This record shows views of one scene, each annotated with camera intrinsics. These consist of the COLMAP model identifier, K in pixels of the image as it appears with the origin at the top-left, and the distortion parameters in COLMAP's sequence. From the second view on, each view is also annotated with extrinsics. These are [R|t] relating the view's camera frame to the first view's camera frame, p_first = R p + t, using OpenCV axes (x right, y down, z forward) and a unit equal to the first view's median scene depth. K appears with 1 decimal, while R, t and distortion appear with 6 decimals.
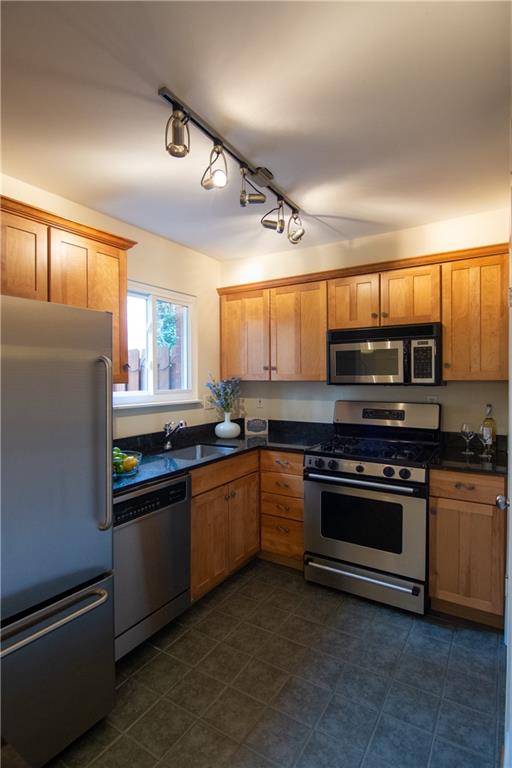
lens RADIAL K [[381.6, 0, 290.2], [0, 381.6, 385.4], [0, 0, 1]] dist [-0.012187, -0.008231]
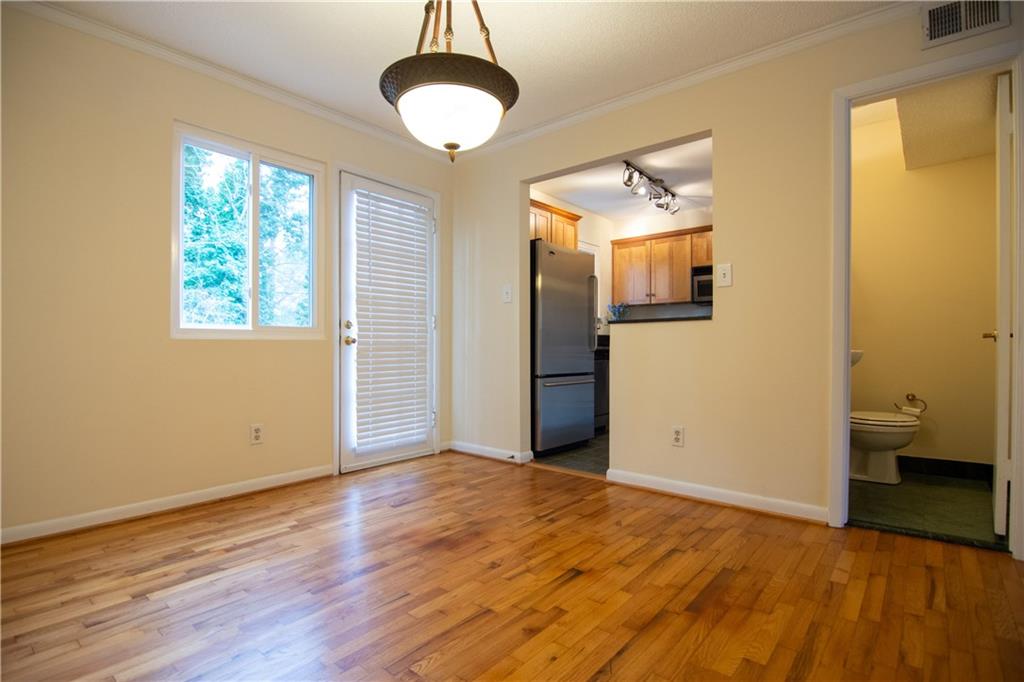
lens RADIAL K [[497.8, 0, 578.4], [0, 497.8, 355.9], [0, 0, 1]] dist [-0.003153, -0.000699]
pose [[0.994495, 0.002154, -0.104758, -0.157497], [-0.002676, 0.999985, -0.004848, 0.243483], [0.104746, 0.005102, 0.994486, -1.124715]]
